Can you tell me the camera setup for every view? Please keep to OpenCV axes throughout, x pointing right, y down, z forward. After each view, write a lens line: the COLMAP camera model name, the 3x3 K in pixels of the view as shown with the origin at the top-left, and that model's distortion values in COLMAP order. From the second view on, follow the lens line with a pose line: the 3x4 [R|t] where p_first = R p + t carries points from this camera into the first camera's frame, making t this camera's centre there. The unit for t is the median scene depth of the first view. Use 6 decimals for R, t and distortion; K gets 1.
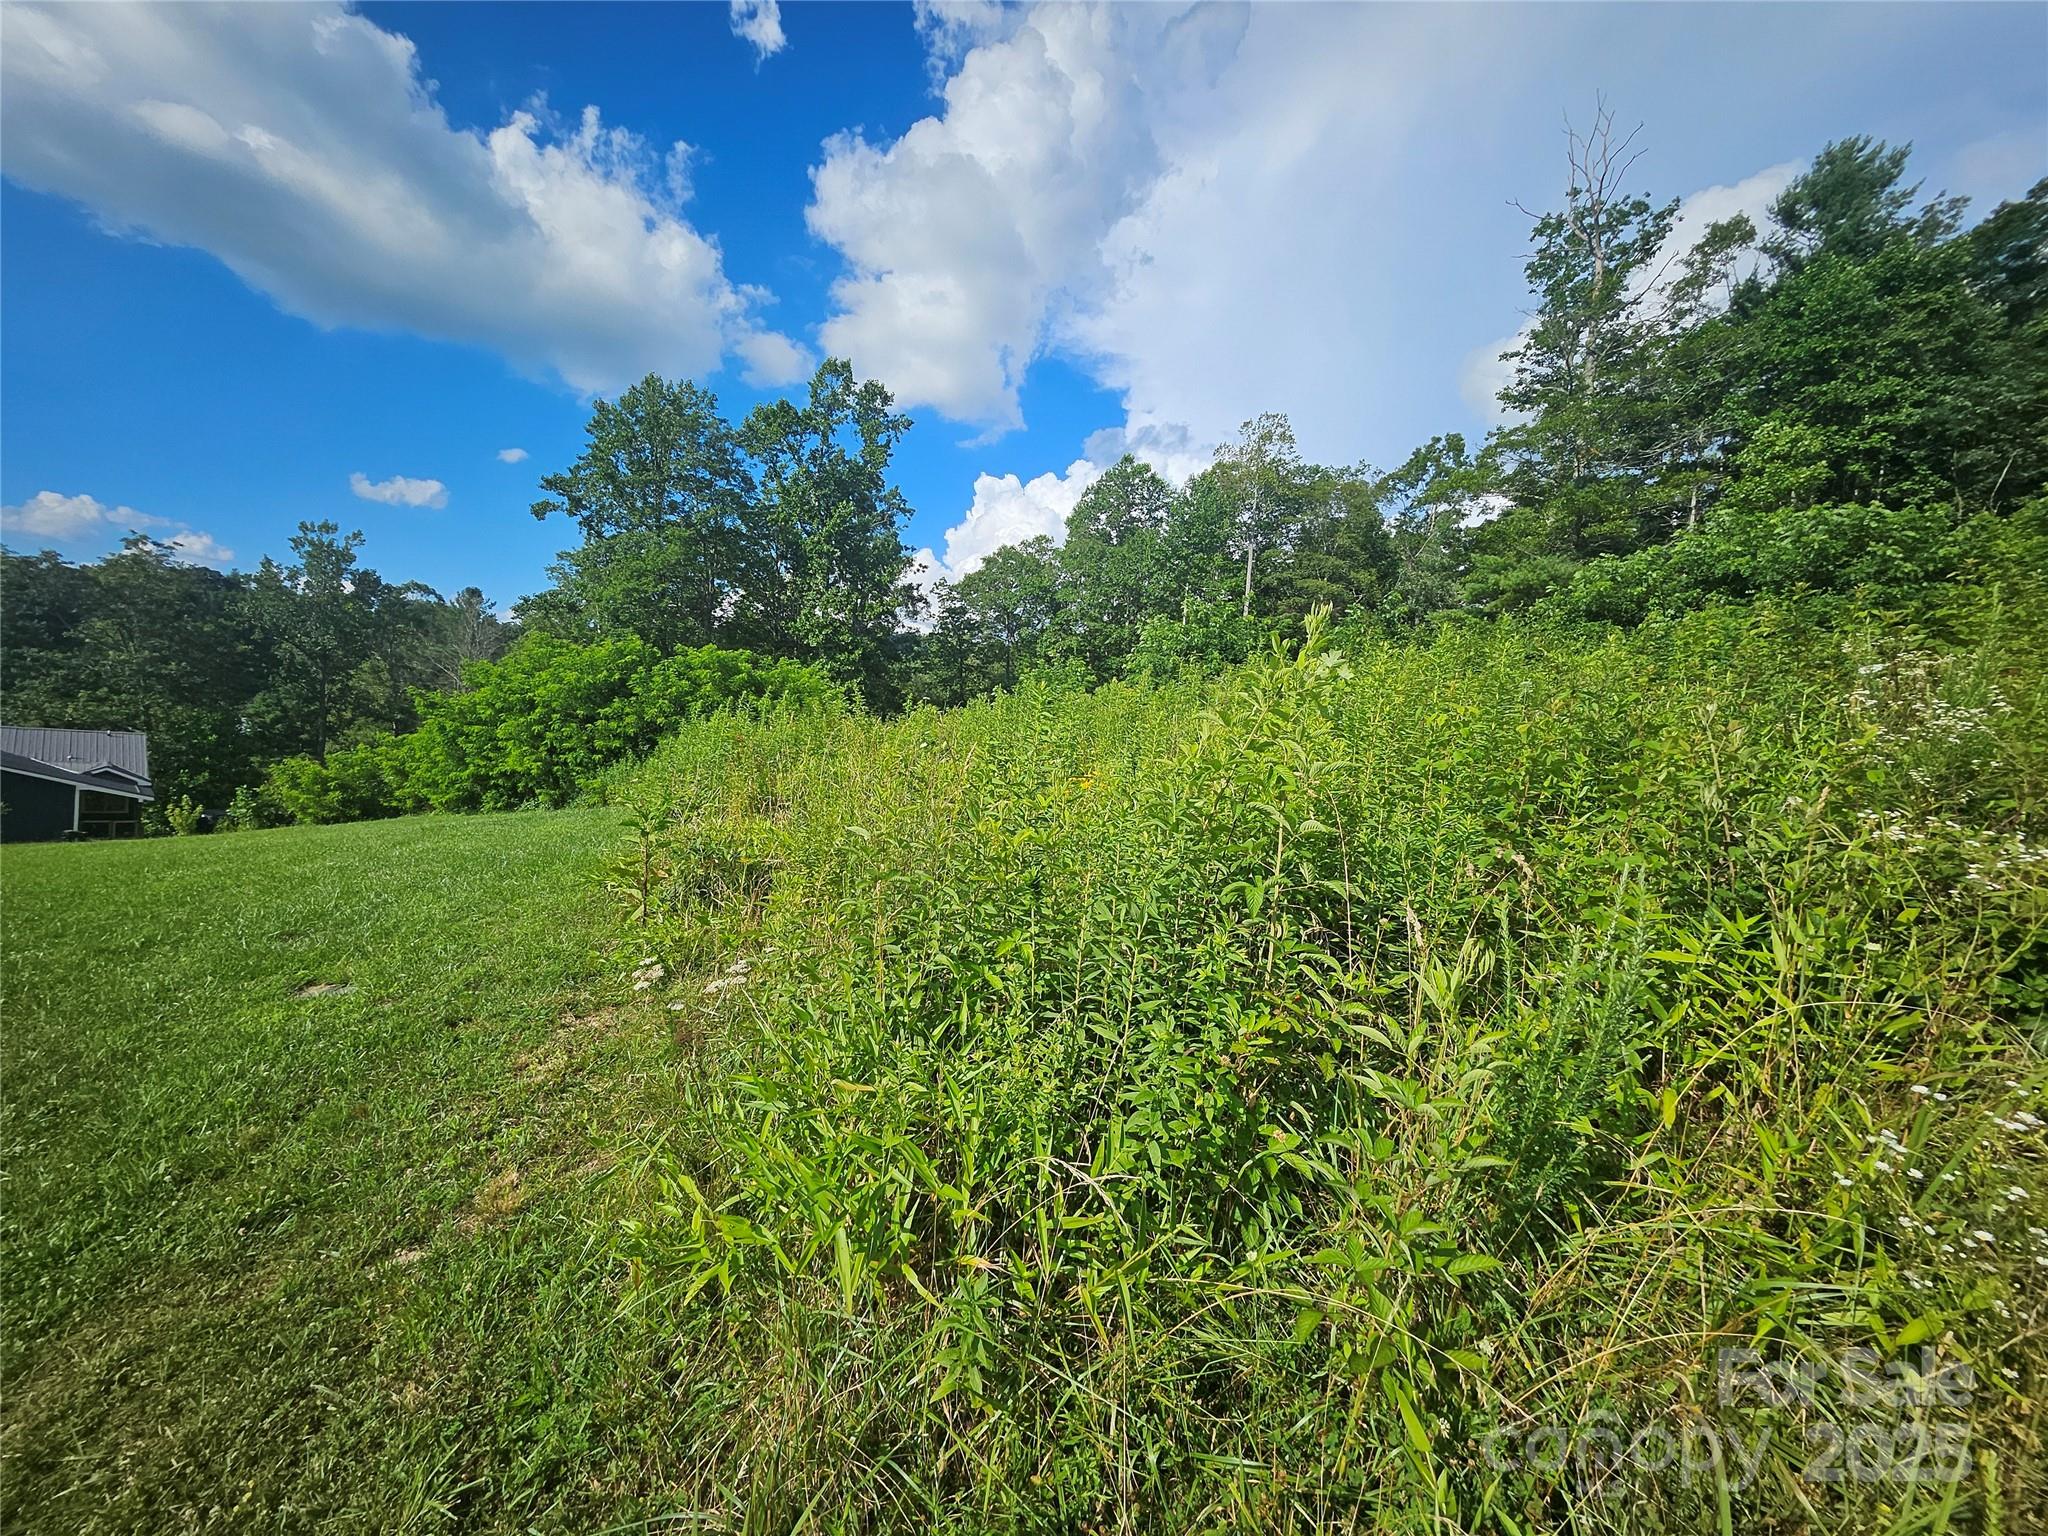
lens RADIAL K [[800.4, 0, 1001.1], [0, 800.4, 781.9], [0, 0, 1]] dist [0.000557, 0.000001]
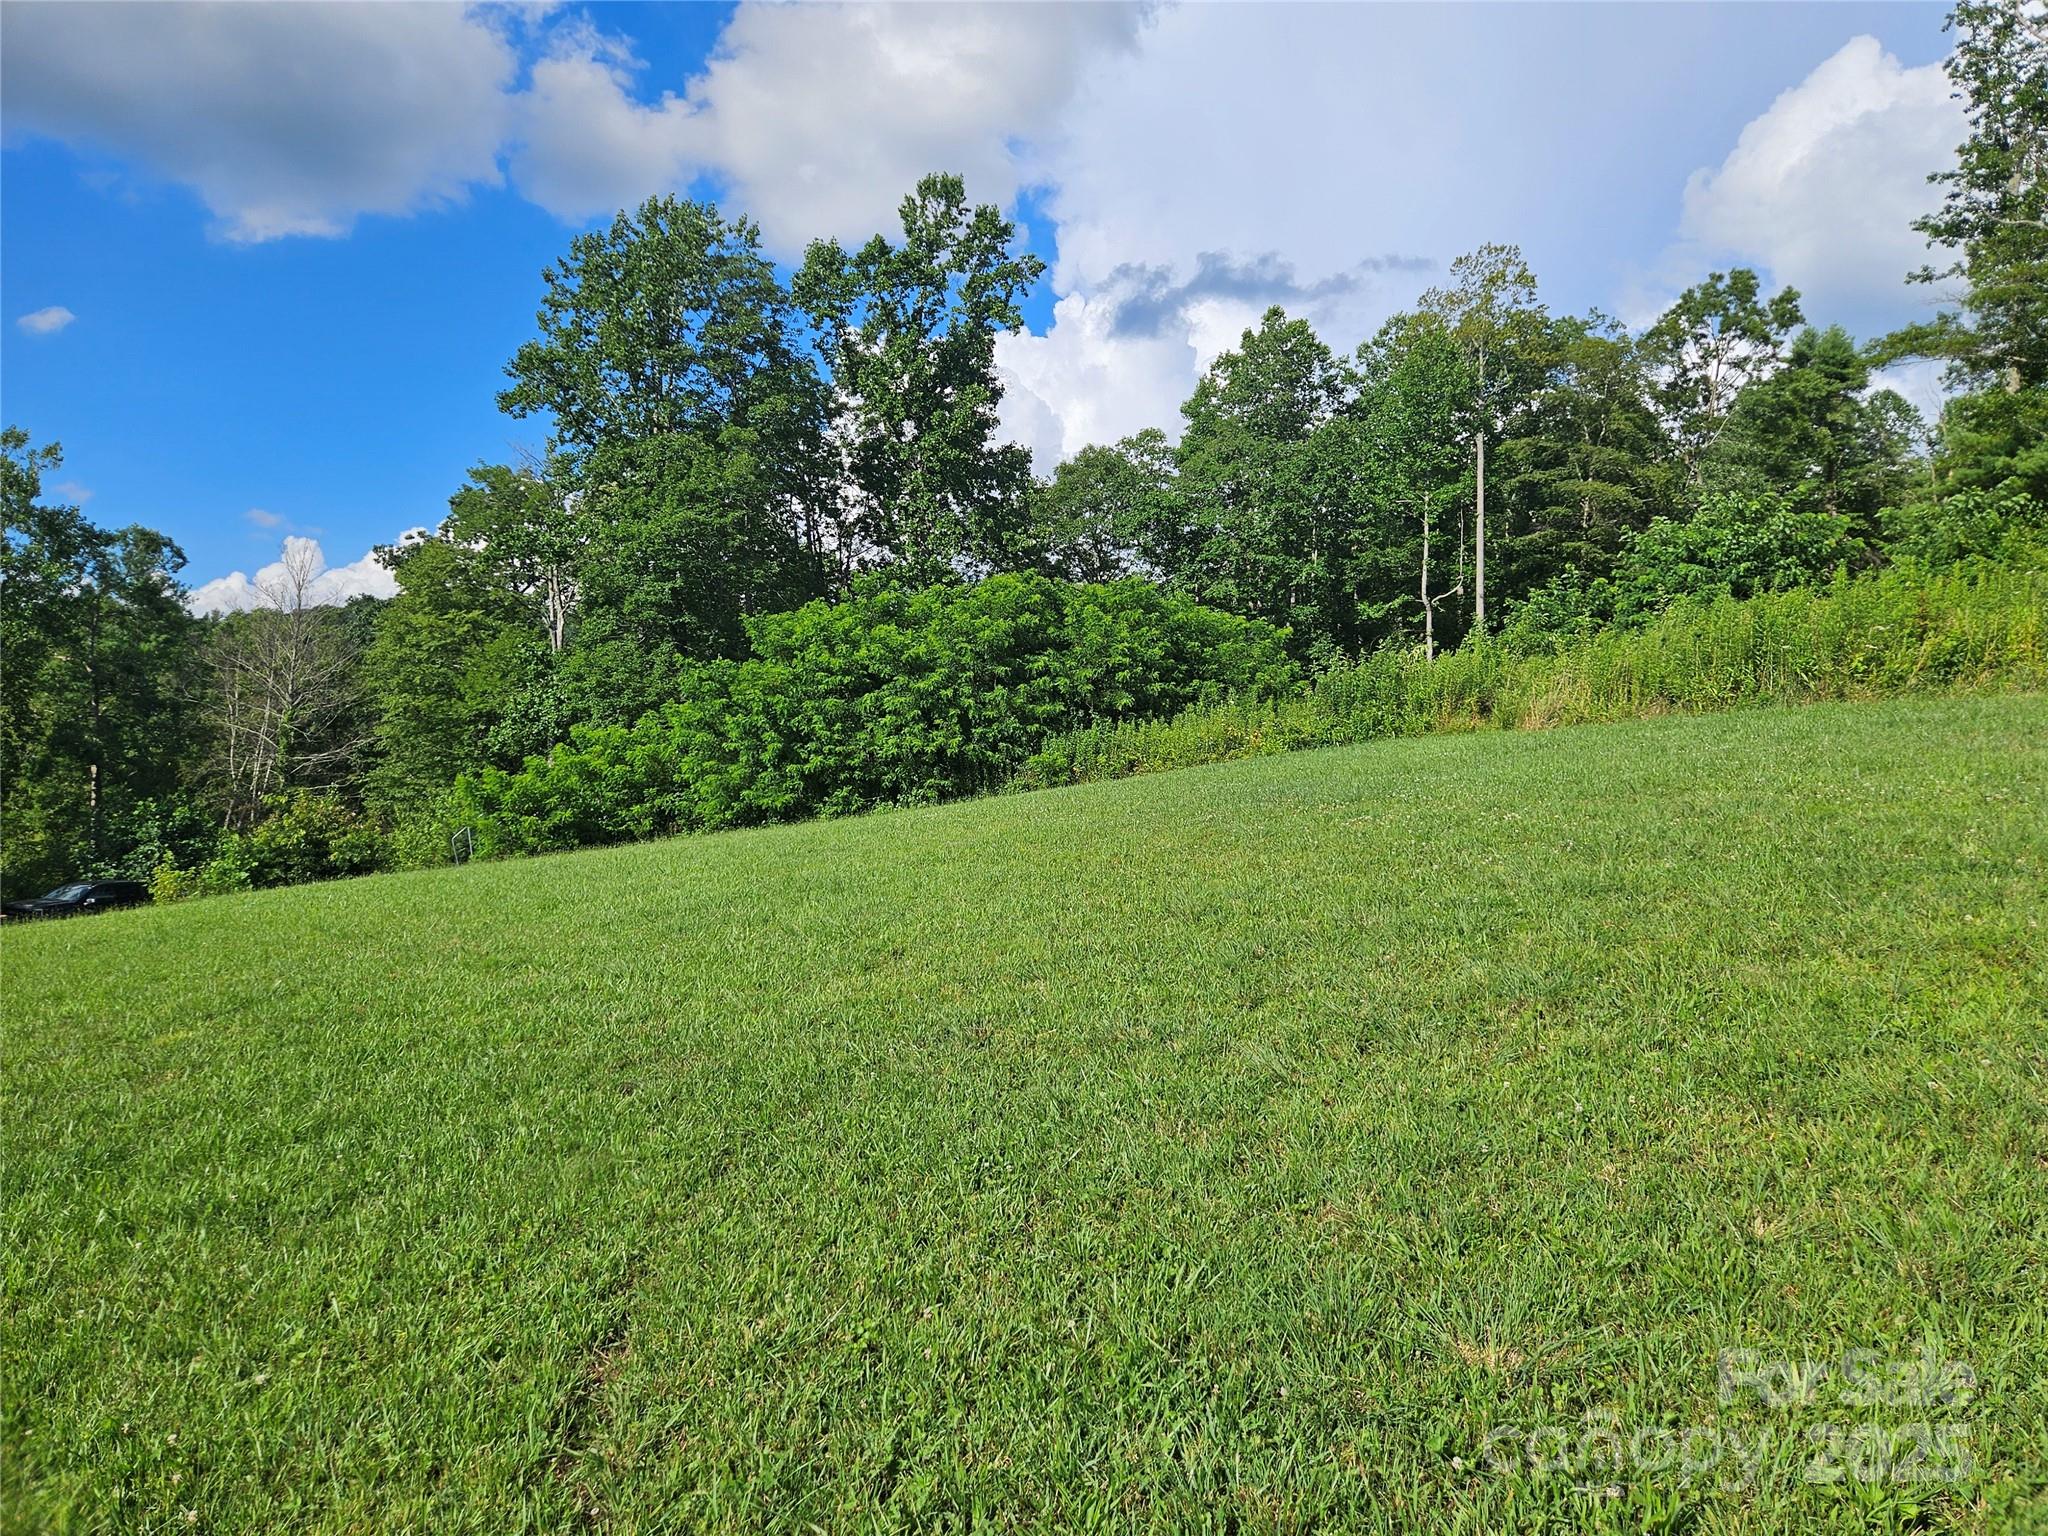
lens RADIAL K [[1394.8, 0, 1024.0], [0, 1394.8, 768.0], [0, 0, 1]] dist [0.033790, -0.001077]
pose [[0.989309, -0.054994, 0.135071, -0.238498], [0.063379, 0.996269, -0.058584, 0.029015], [-0.131346, 0.066519, 0.989102, -0.102301]]
